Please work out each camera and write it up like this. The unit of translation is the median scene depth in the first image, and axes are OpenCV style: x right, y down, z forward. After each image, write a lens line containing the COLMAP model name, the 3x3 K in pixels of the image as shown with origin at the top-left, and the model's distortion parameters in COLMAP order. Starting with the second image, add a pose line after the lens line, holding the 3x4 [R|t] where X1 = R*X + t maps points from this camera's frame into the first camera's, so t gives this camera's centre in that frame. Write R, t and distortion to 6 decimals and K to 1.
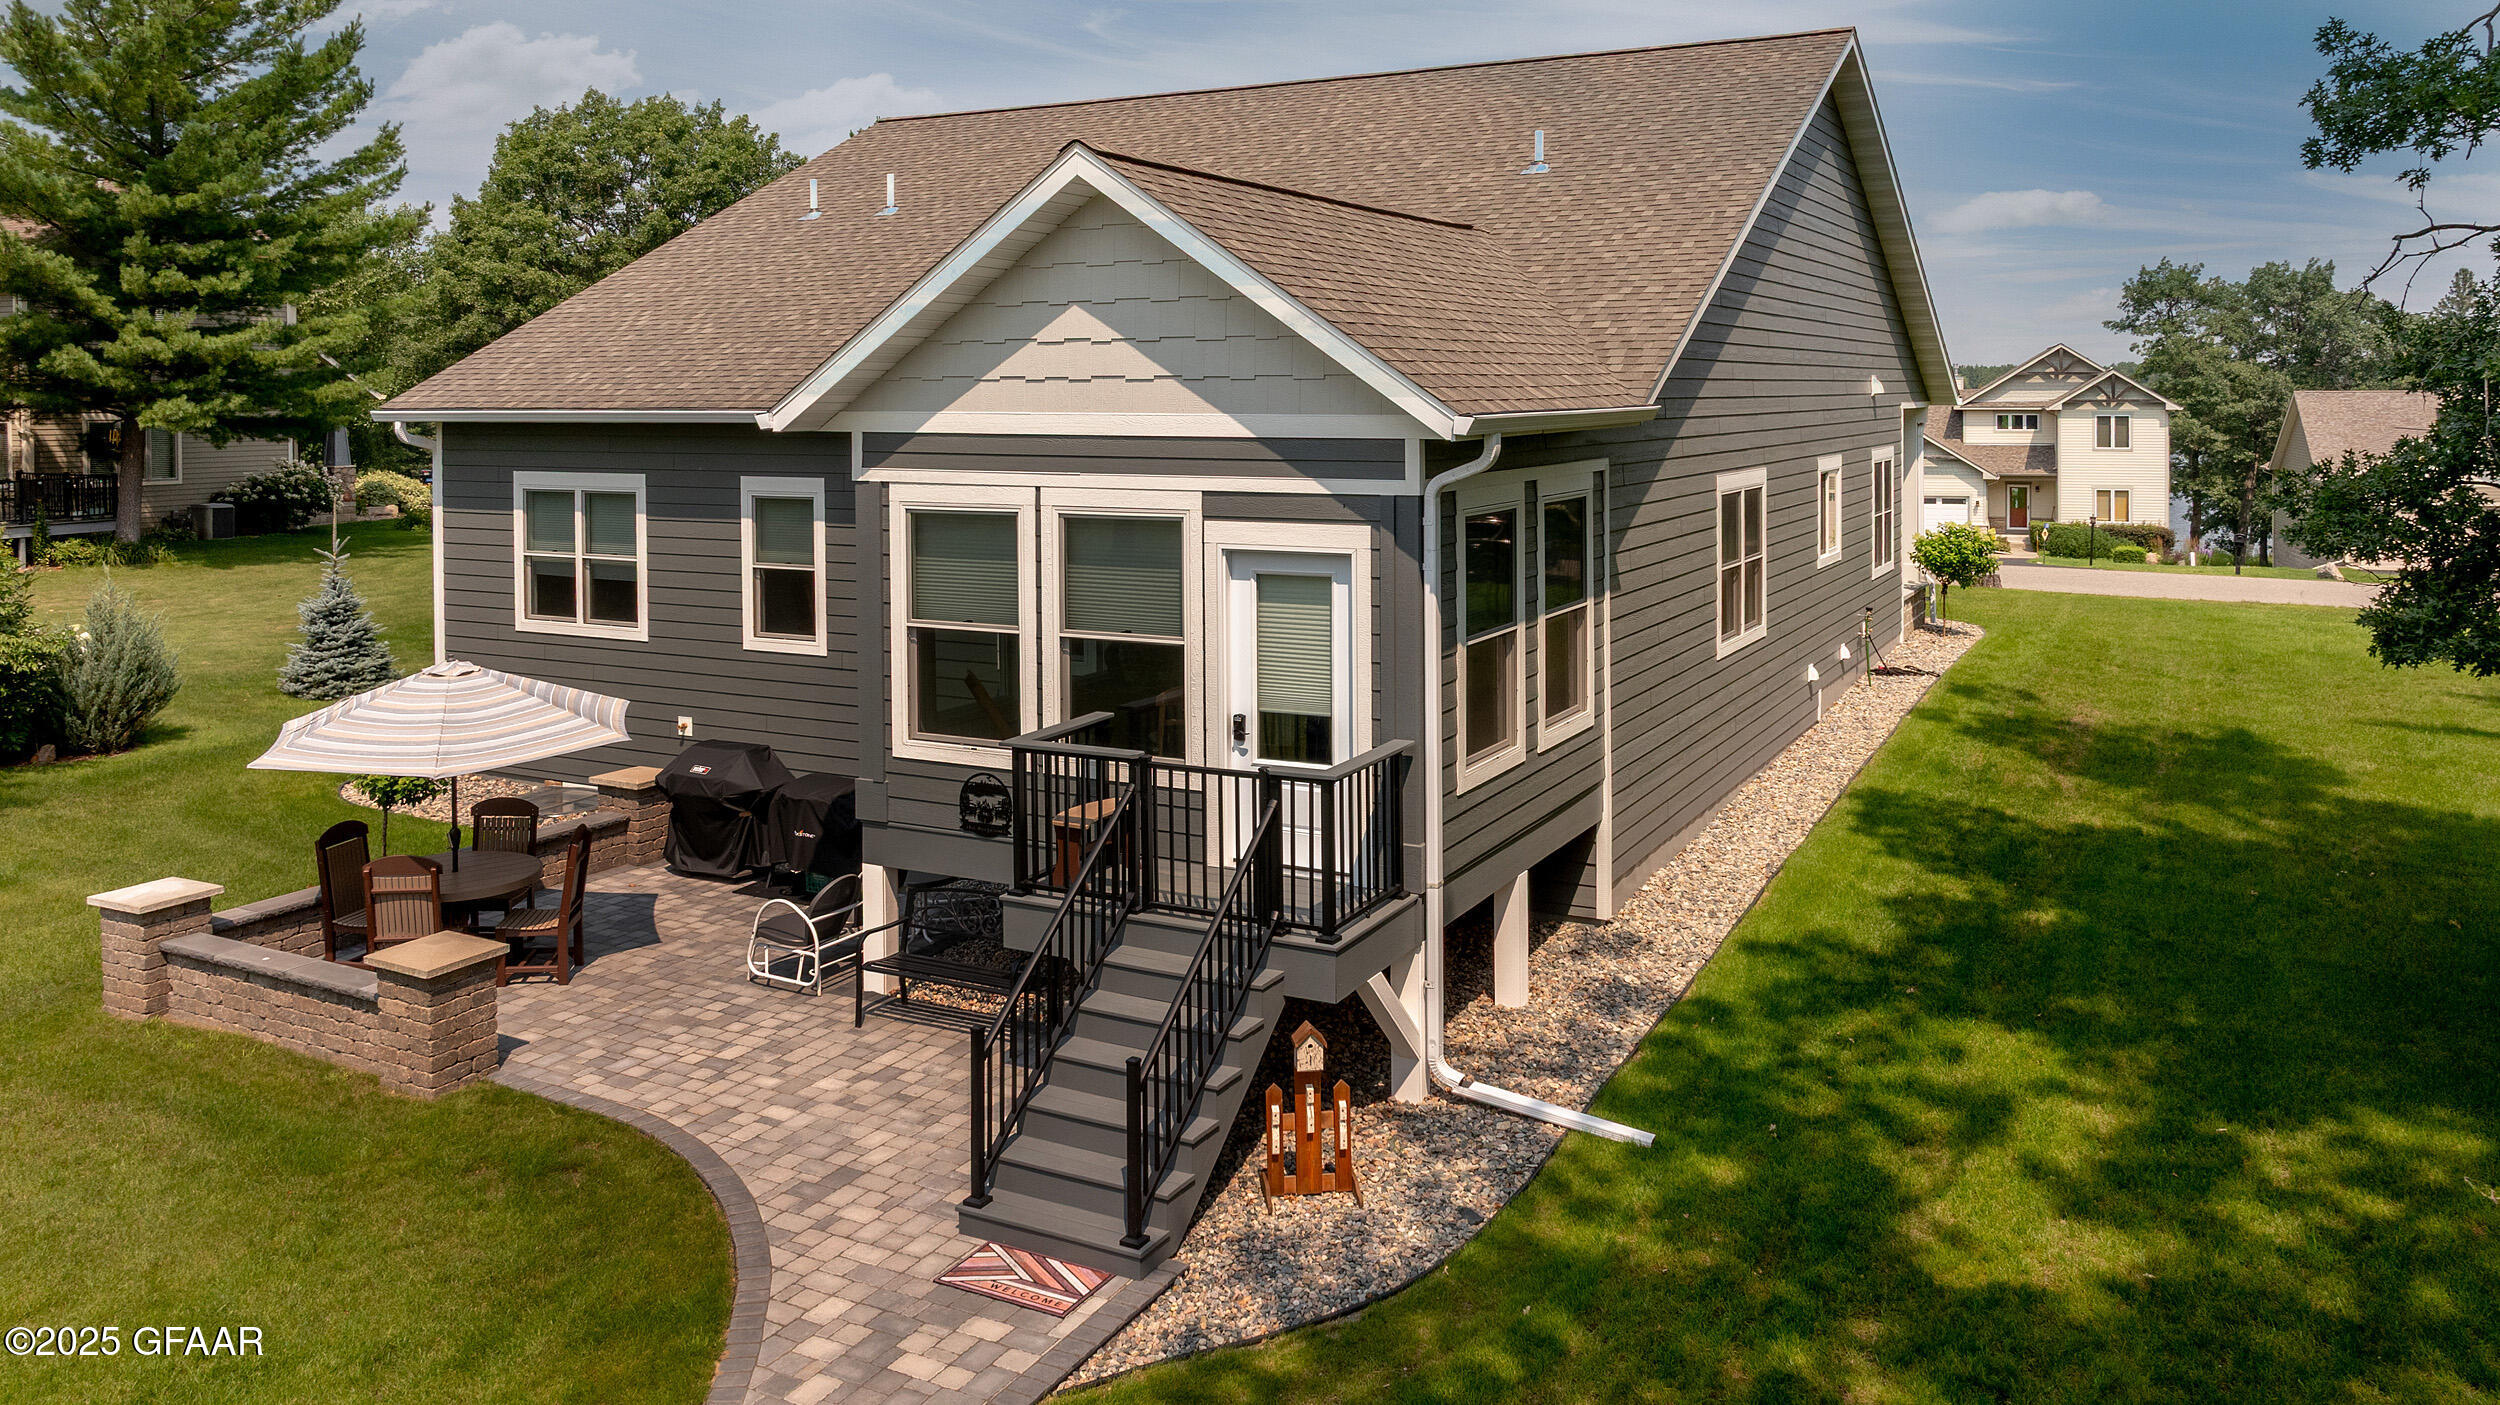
lens RADIAL K [[1933.1, 0, 1244.2], [0, 1933.1, 386.0], [0, 0, 1]] dist [-0.010355, 0.000227]
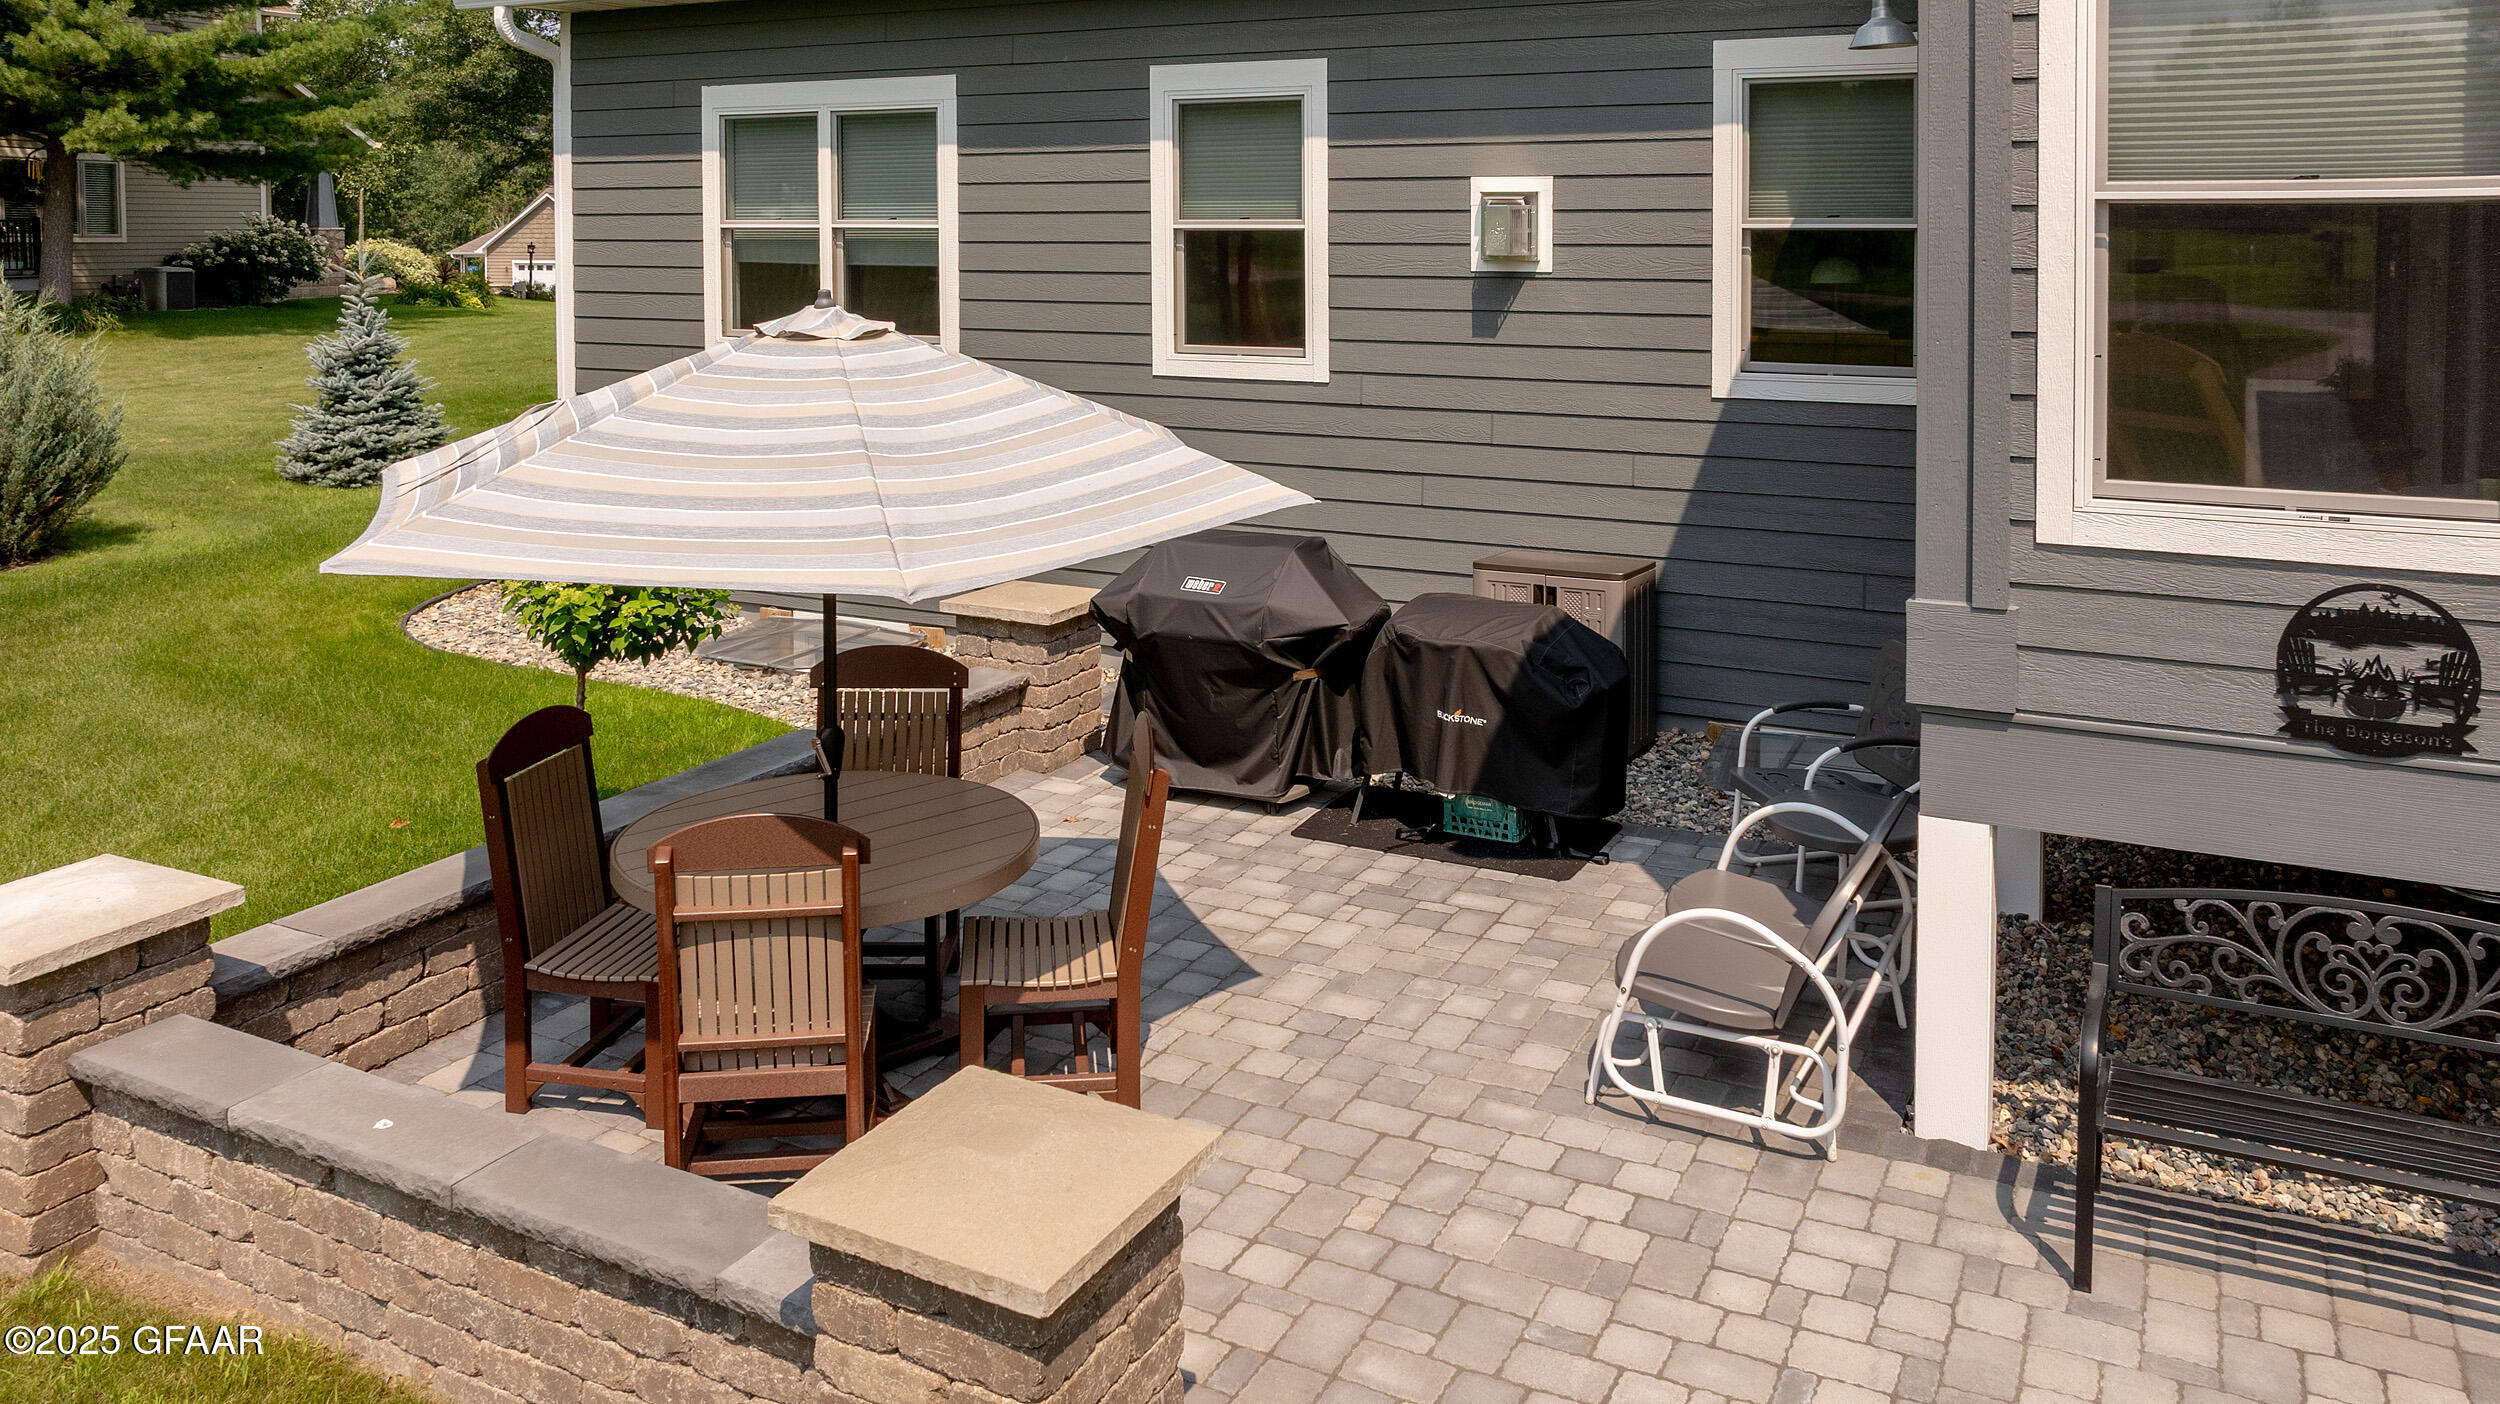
lens RADIAL K [[1865.8, 0, 1259.0], [0, 1865.8, 292.1], [0, 0, 1]] dist [-0.003085, -0.004655]
pose [[0.999092, 0.006201, 0.042162, -0.290027], [-0.007616, 0.999410, 0.033488, 0.108055], [-0.041930, -0.033778, 0.998549, 0.527311]]
